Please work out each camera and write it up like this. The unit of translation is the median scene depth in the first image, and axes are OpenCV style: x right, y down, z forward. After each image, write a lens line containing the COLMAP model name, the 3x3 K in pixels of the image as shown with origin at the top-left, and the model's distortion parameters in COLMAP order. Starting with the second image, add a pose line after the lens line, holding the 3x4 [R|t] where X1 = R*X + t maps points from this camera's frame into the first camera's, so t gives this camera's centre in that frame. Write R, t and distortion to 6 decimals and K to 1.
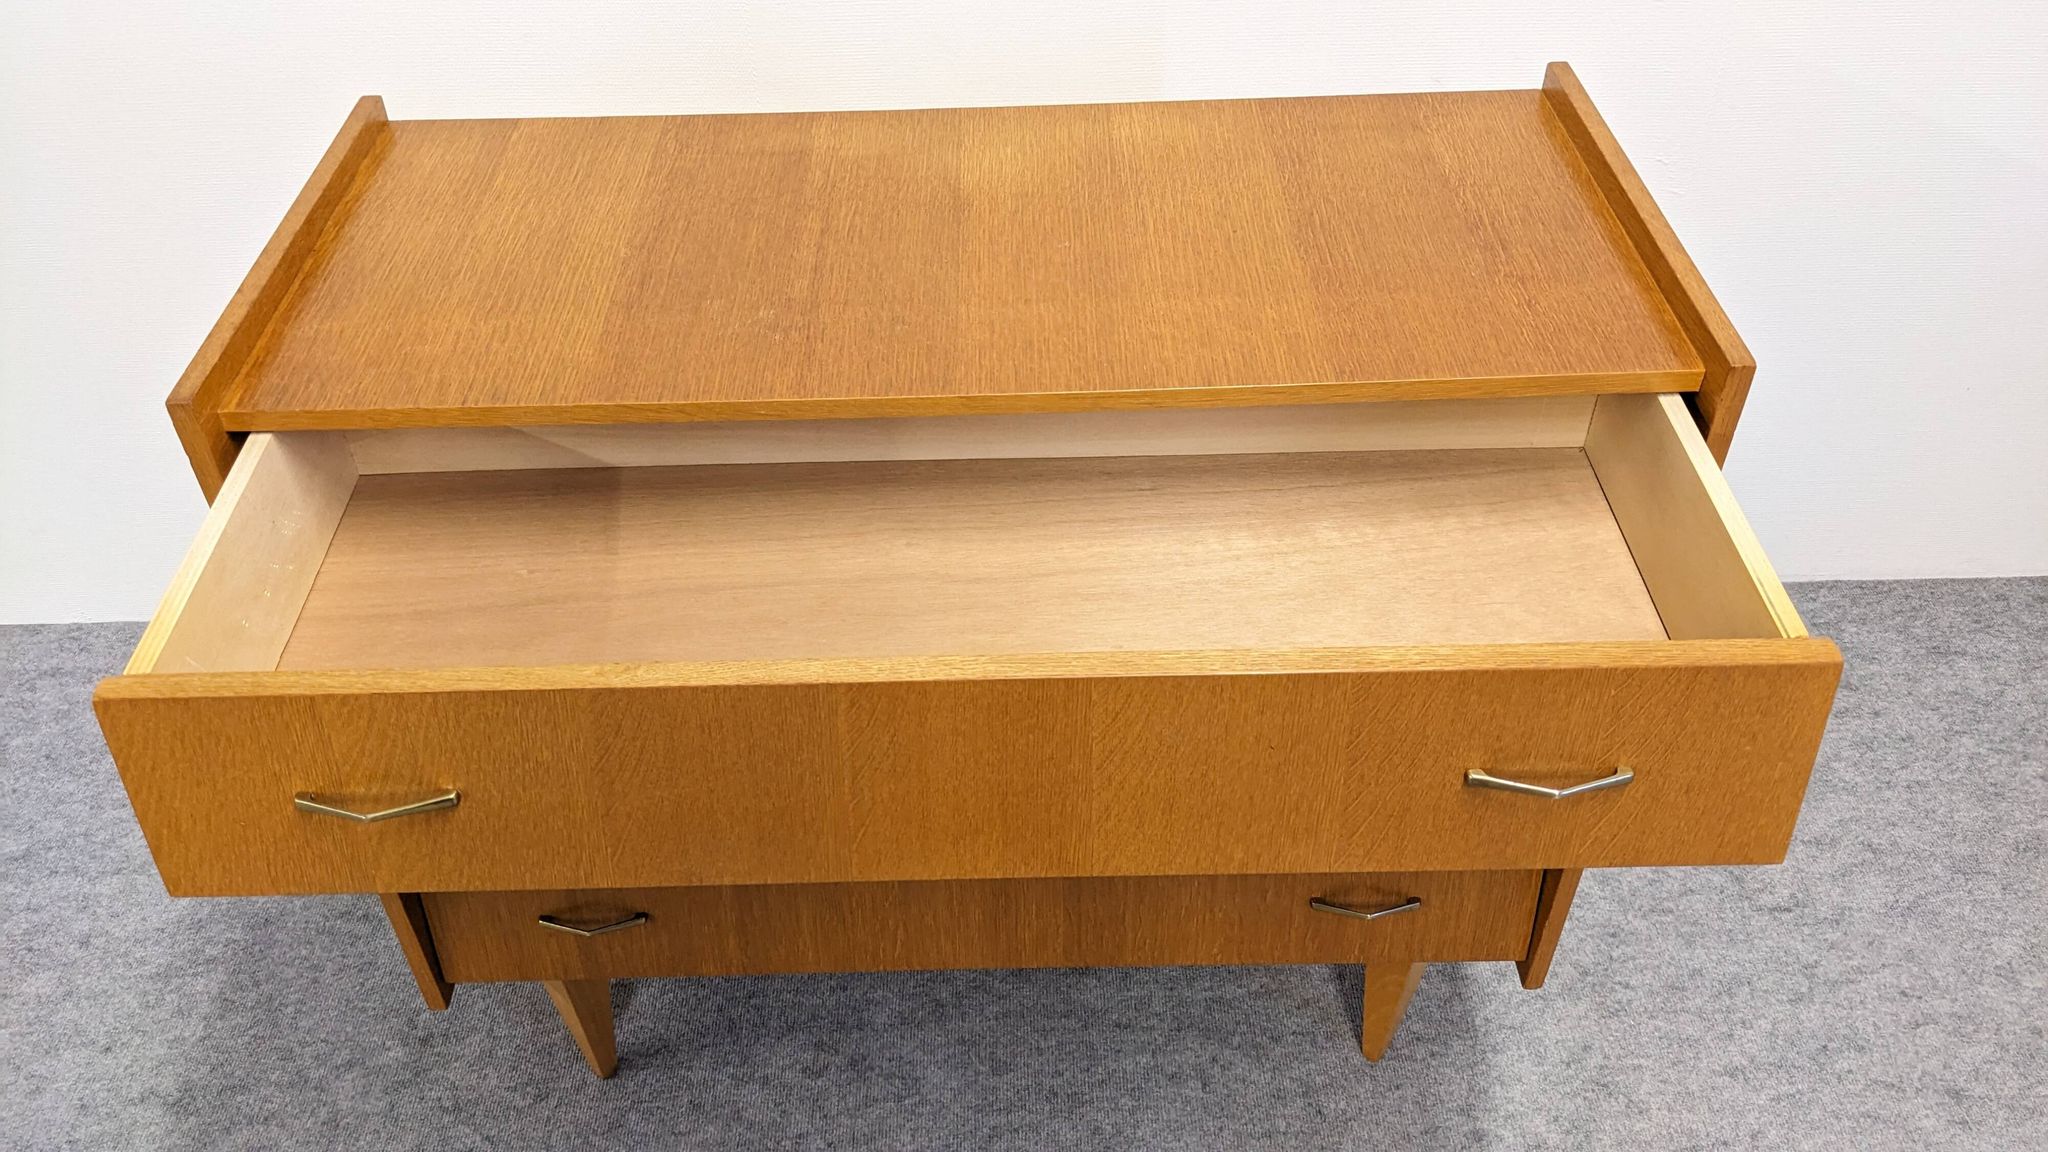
lens RADIAL K [[1618.0, 0, 1009.2], [0, 1618.0, 533.3], [0, 0, 1]] dist [0.029990, -0.061622]
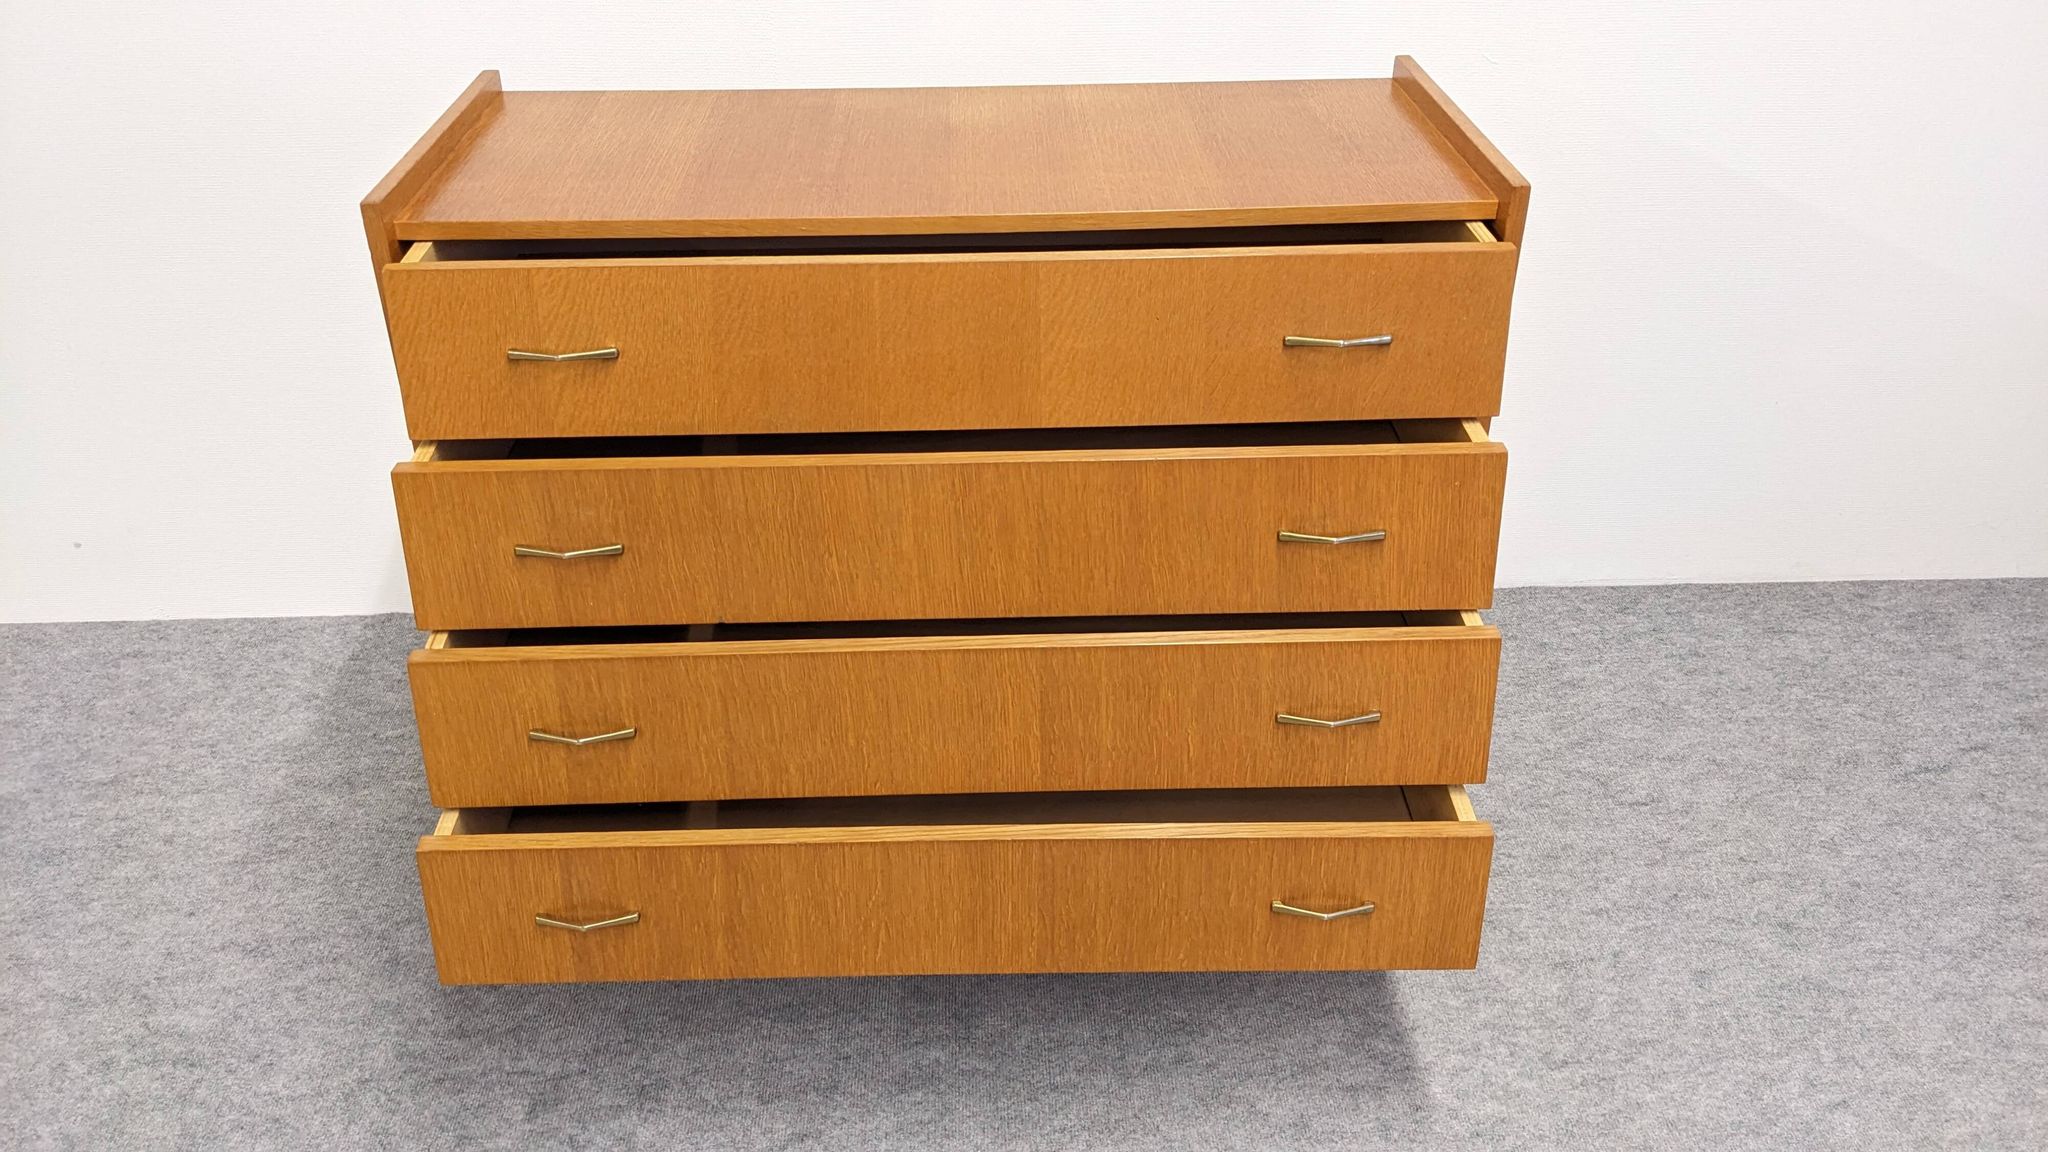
lens RADIAL K [[1618.0, 0, 1025.1], [0, 1618.0, 593.1], [0, 0, 1]] dist [0.029990, -0.061622]
pose [[0.999451, 0.001149, 0.033102, -0.009197], [0.003878, 0.988464, -0.151405, 0.275482], [-0.032894, 0.151450, 0.987917, -0.182742]]
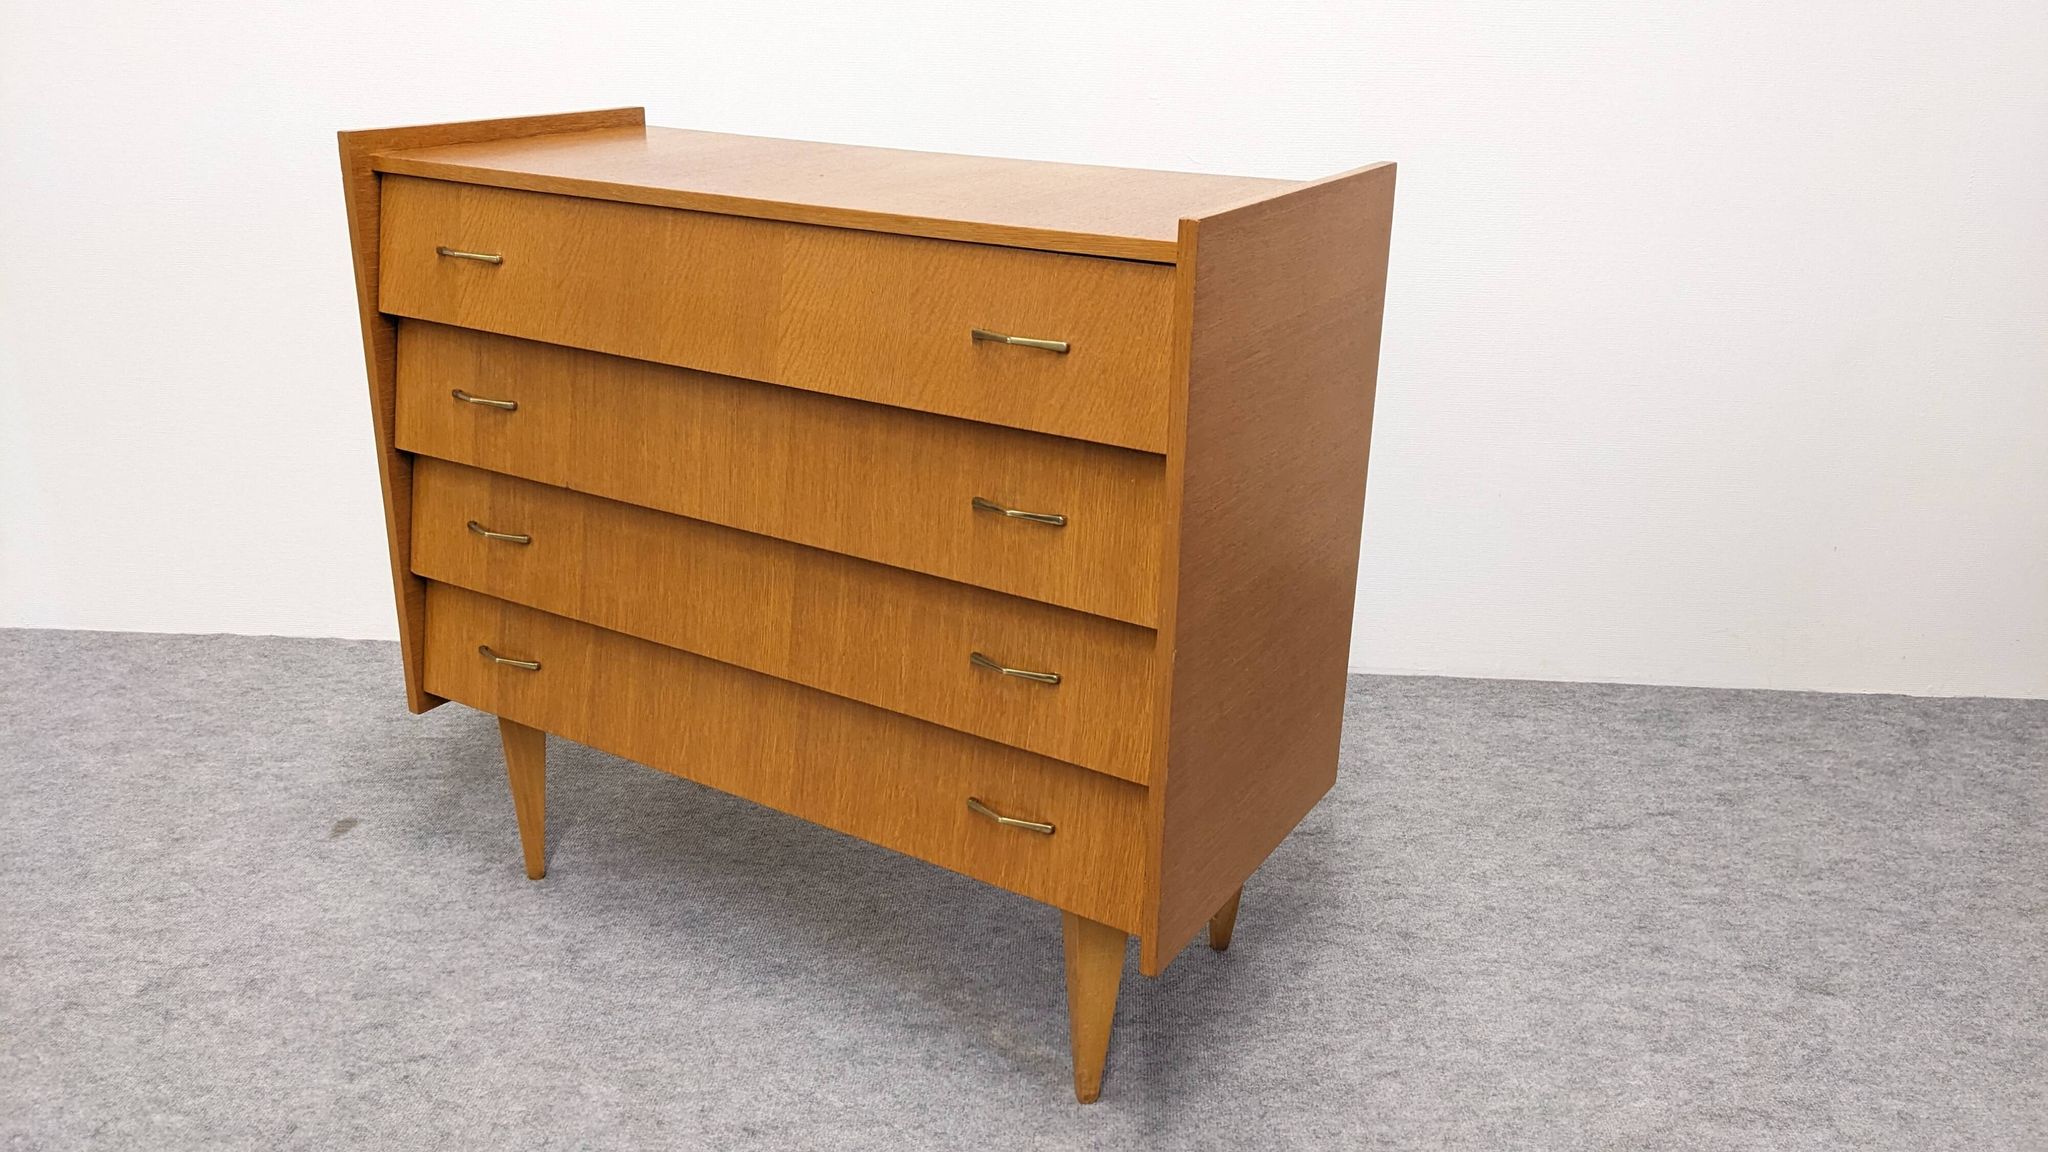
lens RADIAL K [[1618.0, 0, 1038.3], [0, 1618.0, 565.9], [0, 0, 1]] dist [0.029990, -0.061622]
pose [[0.997458, 0.056044, -0.043998, 0.341814], [-0.067876, 0.935201, -0.347551, 0.511748], [0.021669, 0.349654, 0.936628, -0.217910]]
